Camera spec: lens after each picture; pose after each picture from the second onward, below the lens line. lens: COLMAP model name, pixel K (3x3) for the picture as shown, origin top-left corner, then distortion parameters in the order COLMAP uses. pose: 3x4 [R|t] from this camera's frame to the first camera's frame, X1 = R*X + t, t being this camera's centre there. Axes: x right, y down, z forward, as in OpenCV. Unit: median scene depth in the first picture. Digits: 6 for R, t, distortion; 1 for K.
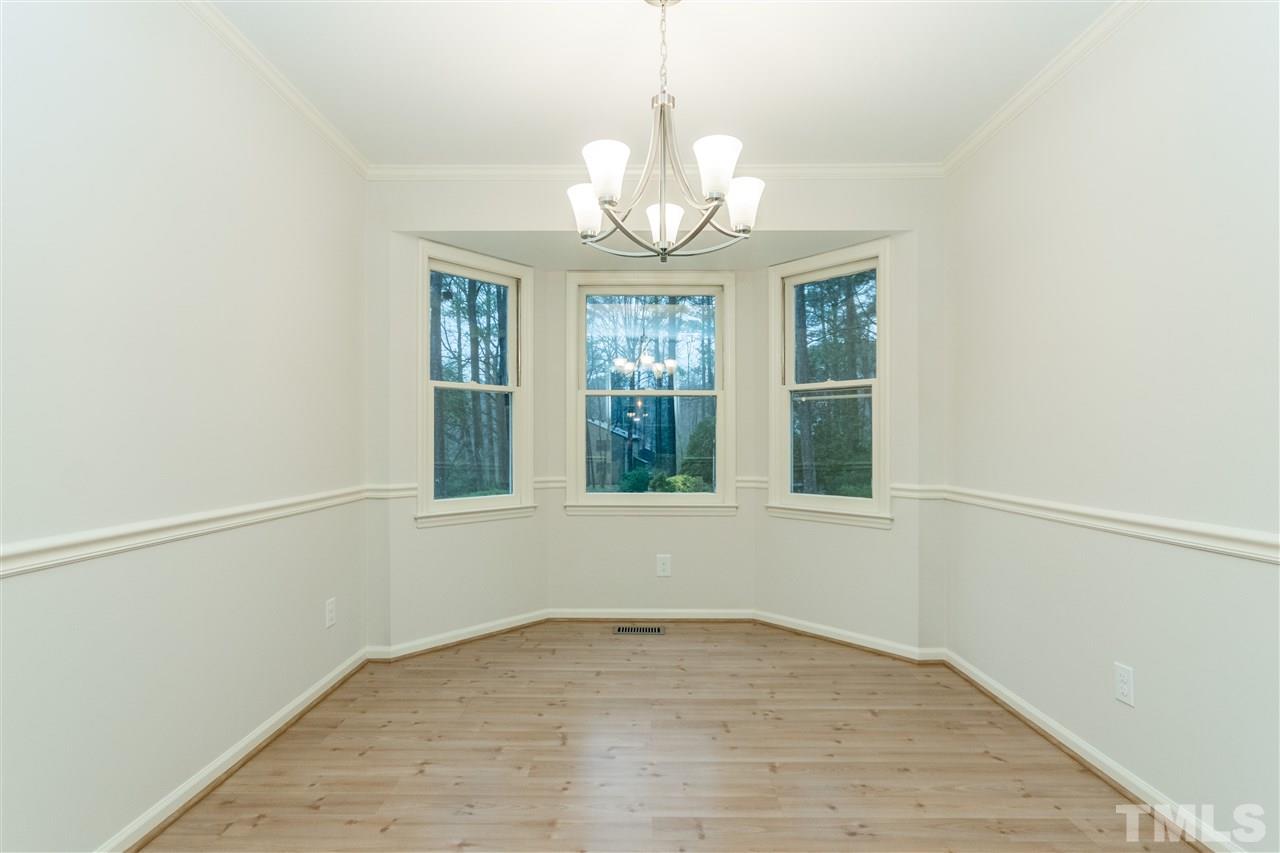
lens RADIAL K [[587.1, 0, 629.2], [0, 587.1, 438.5], [0, 0, 1]] dist [-0.001711, 0.000608]
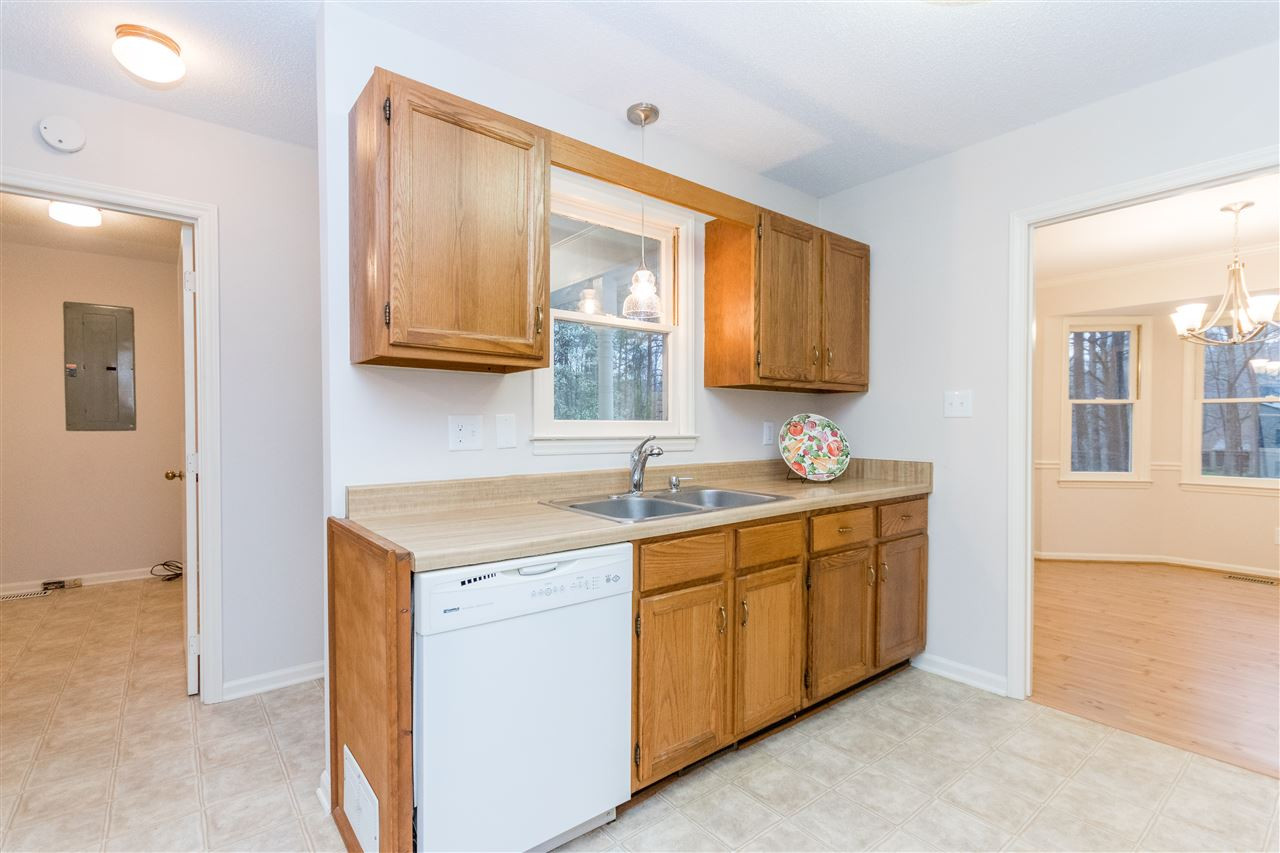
lens RADIAL K [[587.1, 0, 645.3], [0, 587.1, 436.6], [0, 0, 1]] dist [-0.001711, 0.000608]
pose [[0.633447, 0.018344, -0.773568, 0.193419], [-0.004235, 0.999786, 0.020240, -0.023565], [0.773774, -0.009544, 0.633390, -1.018086]]
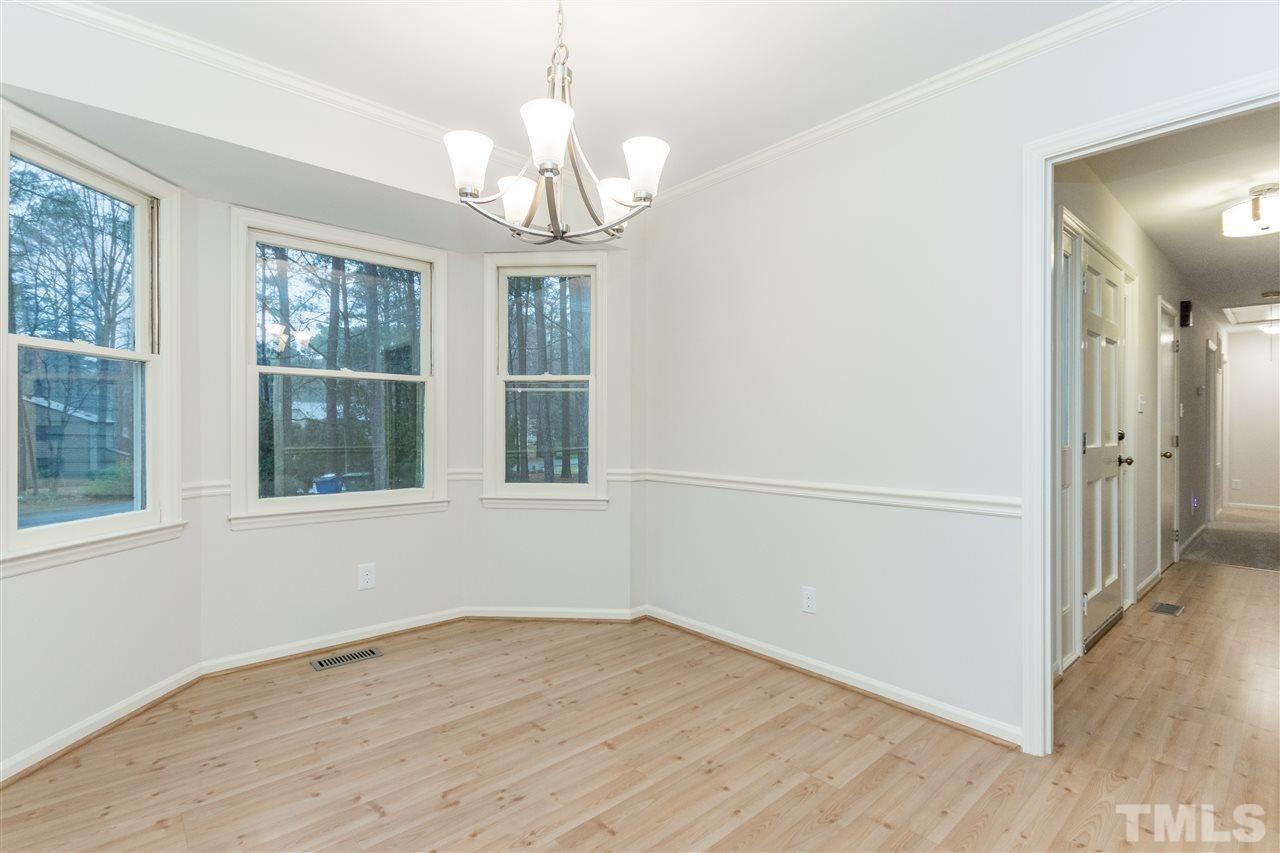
lens RADIAL K [[587.1, 0, 632.2], [0, 587.1, 427.9], [0, 0, 1]] dist [-0.001711, 0.000608]
pose [[0.743644, 0.001689, 0.668574, -0.266311], [-0.005243, 0.999981, 0.003306, -0.006905], [-0.668555, -0.005964, 0.743638, 0.122555]]
